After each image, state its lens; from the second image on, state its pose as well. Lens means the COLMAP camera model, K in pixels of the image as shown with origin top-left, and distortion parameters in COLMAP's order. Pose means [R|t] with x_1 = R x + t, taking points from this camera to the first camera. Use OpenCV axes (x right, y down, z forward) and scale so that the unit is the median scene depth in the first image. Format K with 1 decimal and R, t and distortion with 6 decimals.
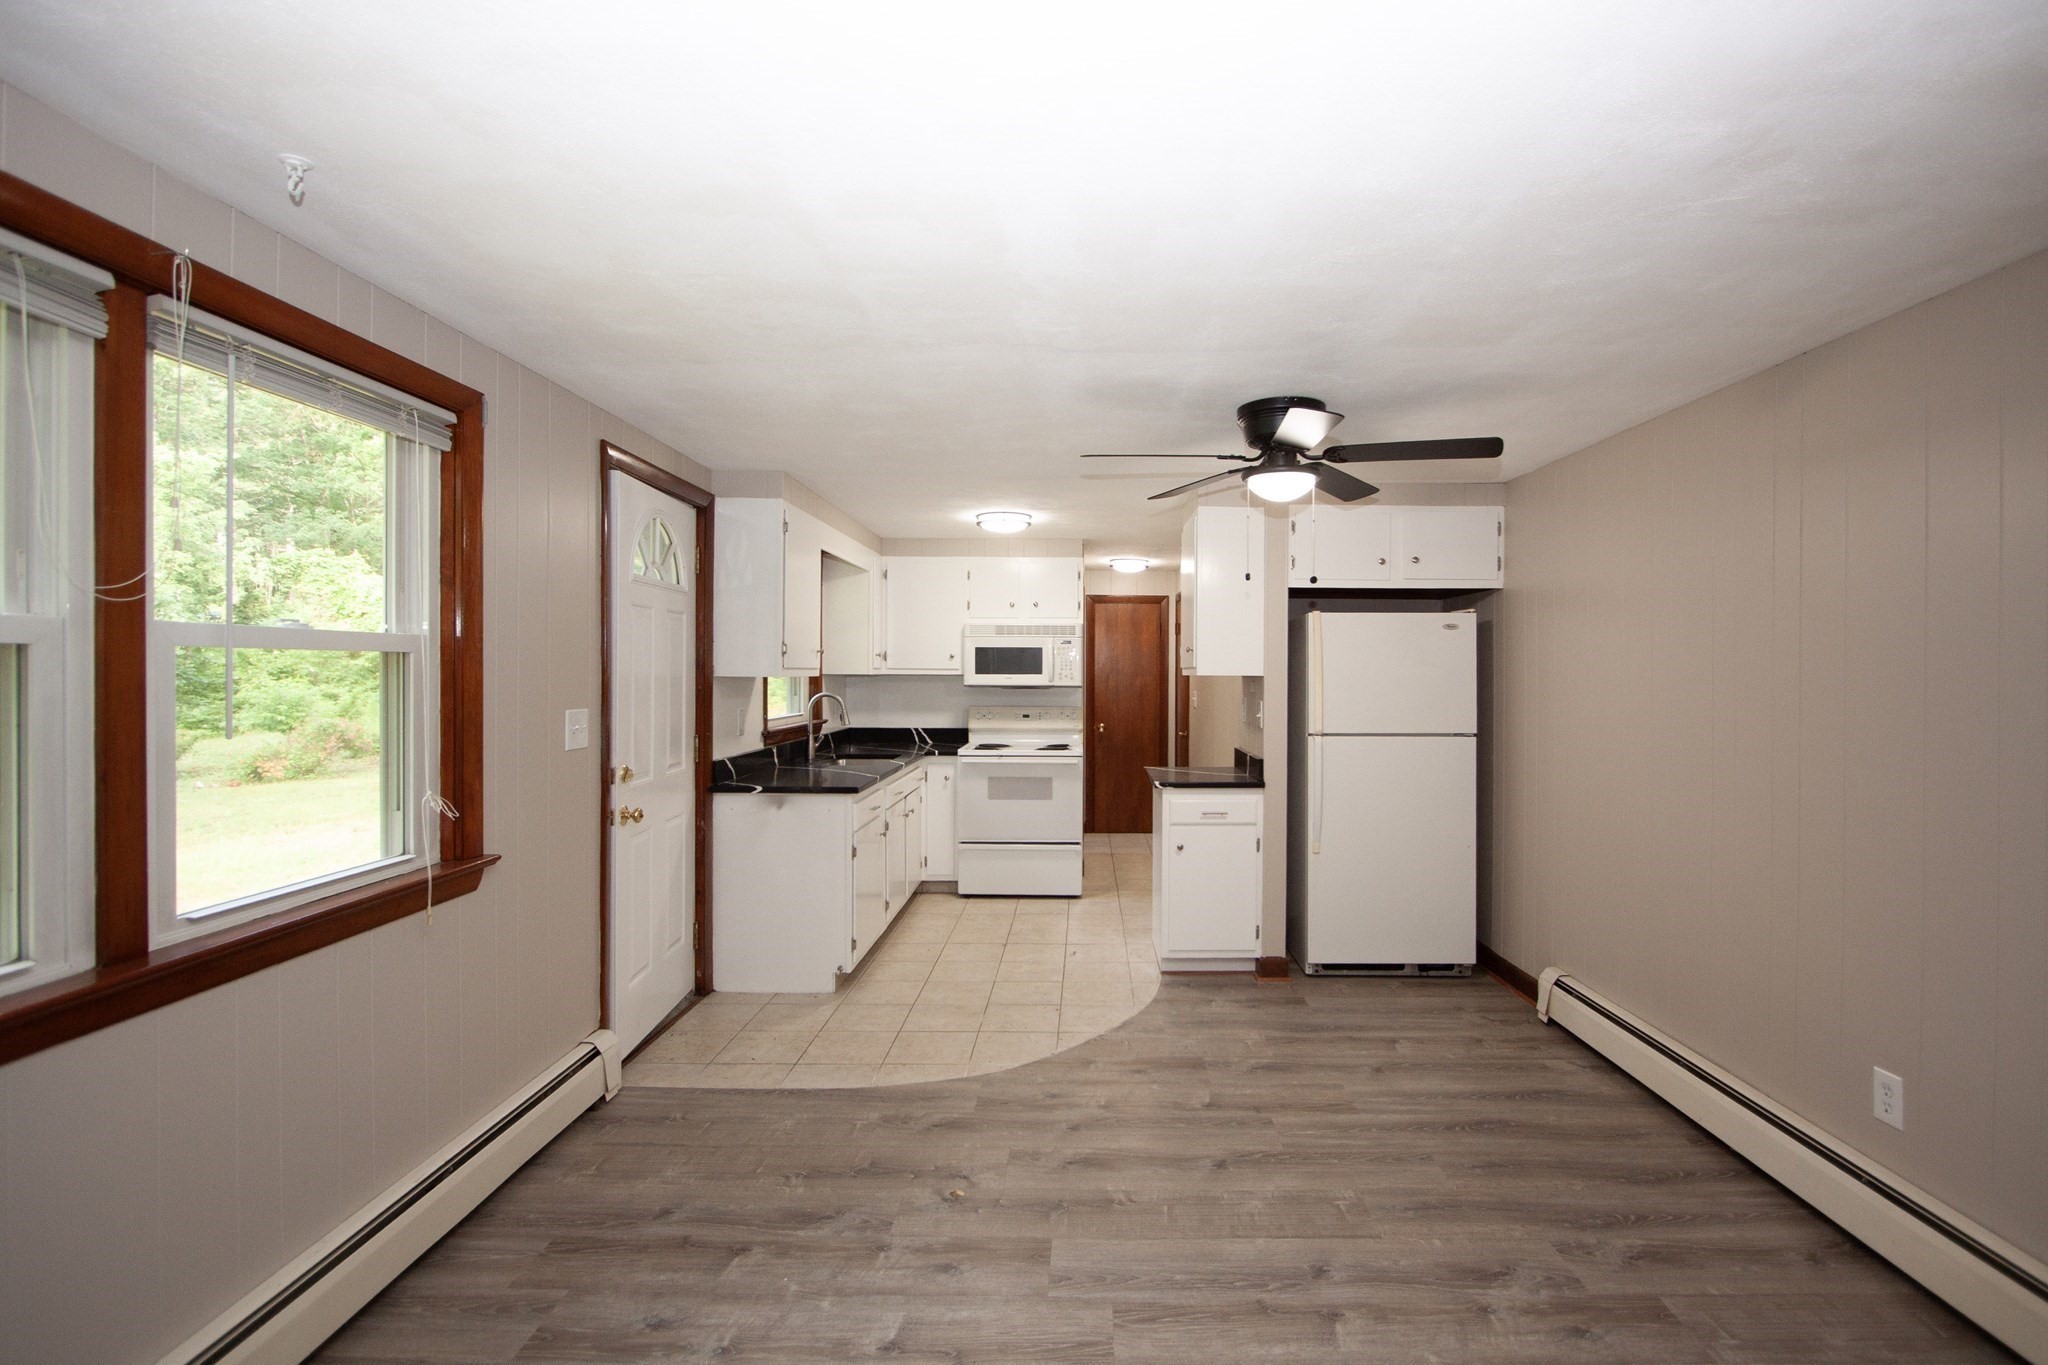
lens RADIAL K [[990.4, 0, 1066.0], [0, 990.4, 677.7], [0, 0, 1]] dist [-0.012048, 0.000083]
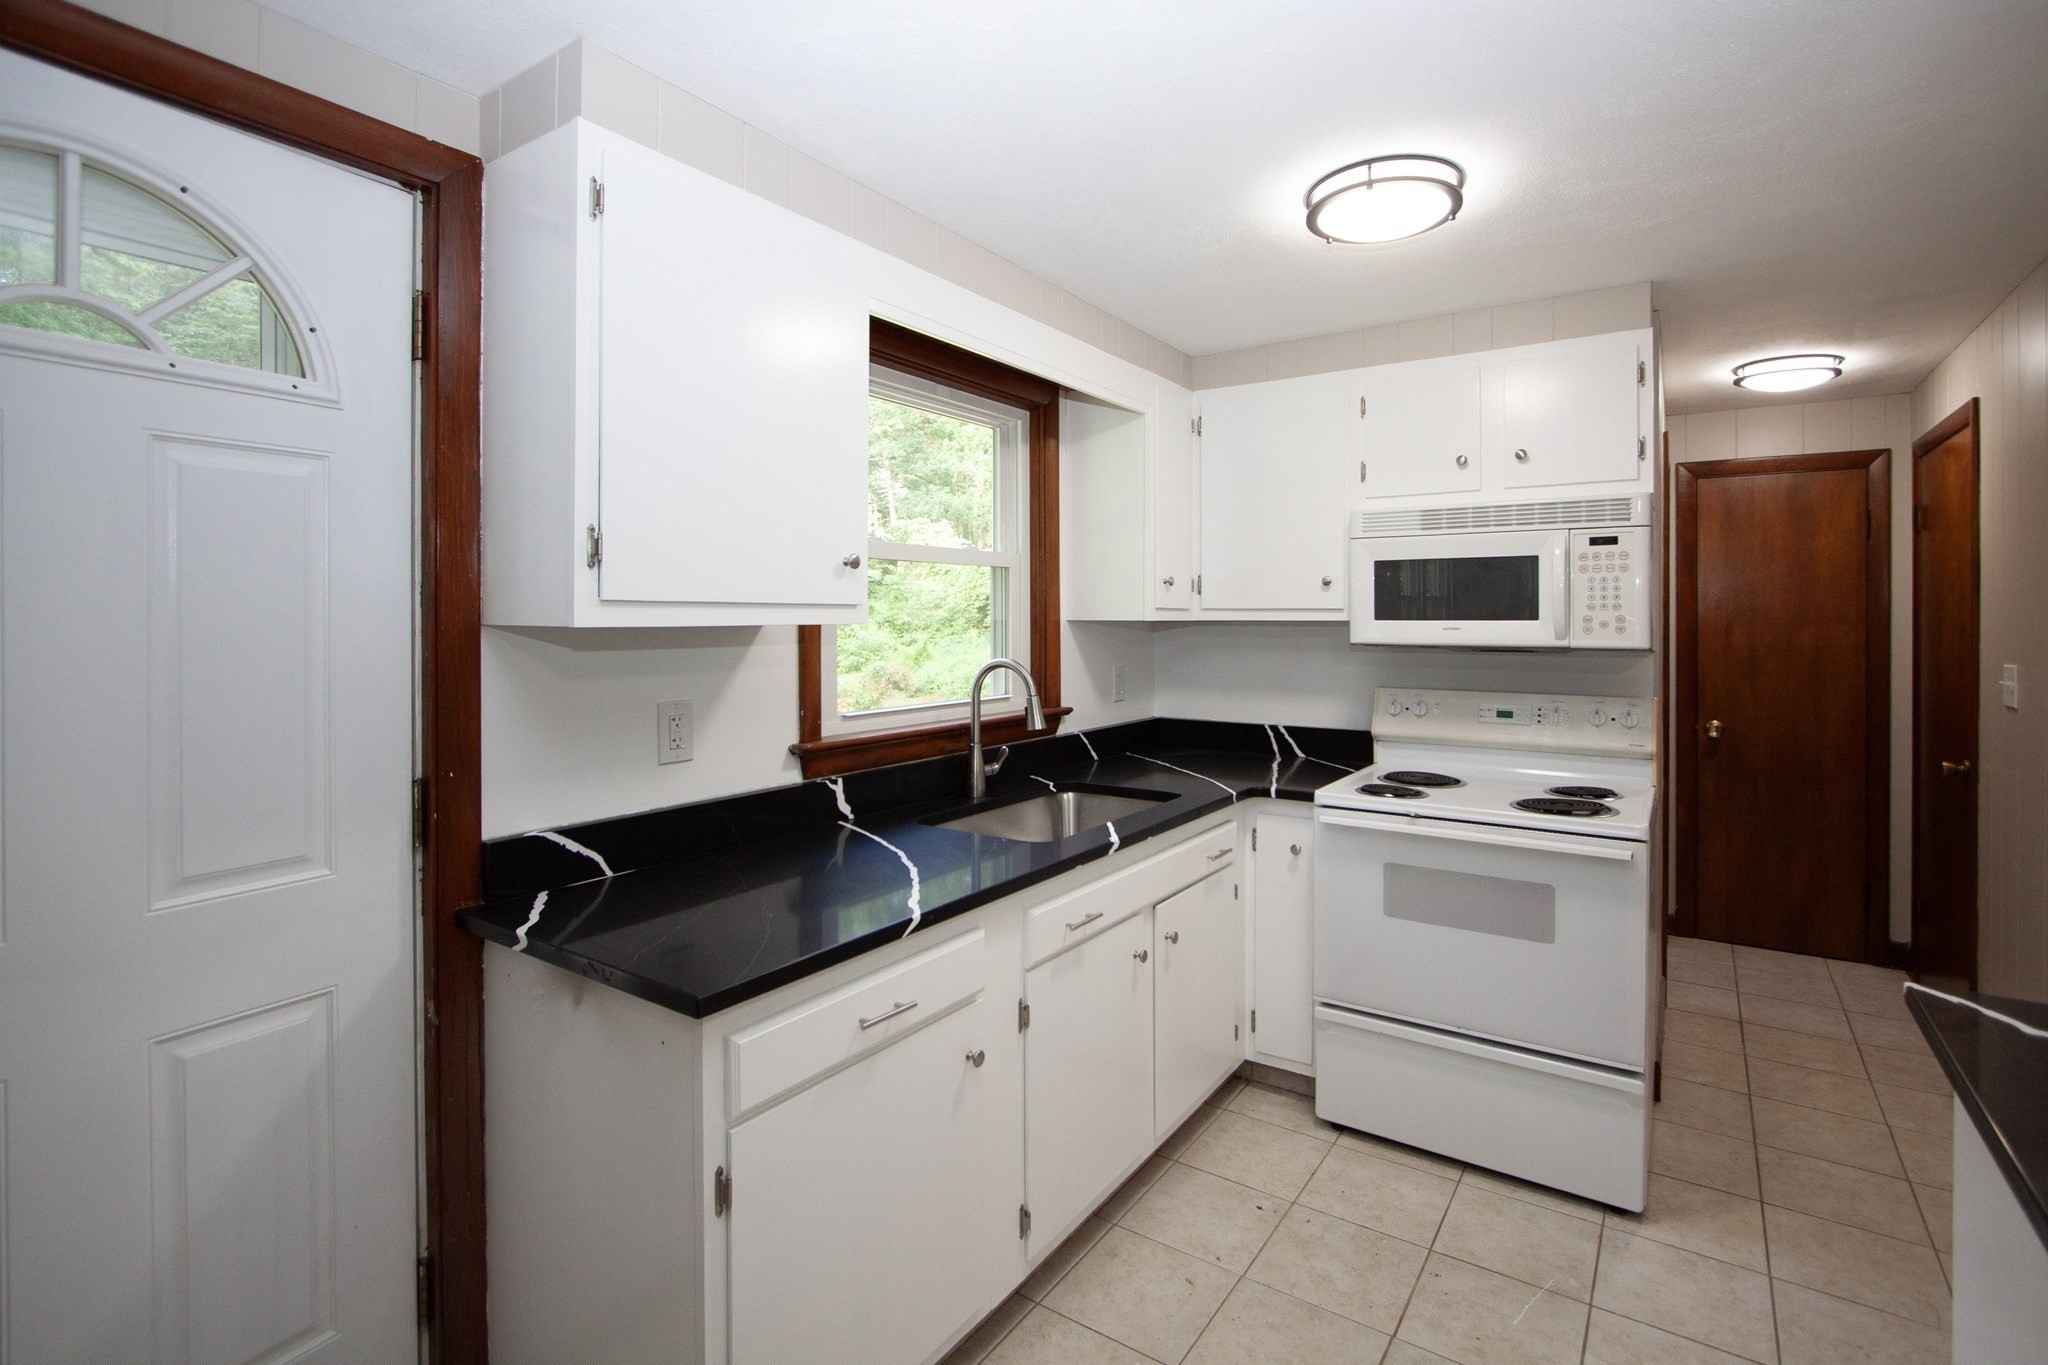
lens RADIAL K [[970.8, 0, 1021.7], [0, 970.8, 620.6], [0, 0, 1]] dist [-0.018963, 0.000187]
pose [[0.829425, -0.001709, -0.558615, 0.022563], [-0.001294, 0.999987, -0.004981, -0.000896], [0.558616, 0.004855, 0.829412, 0.537264]]
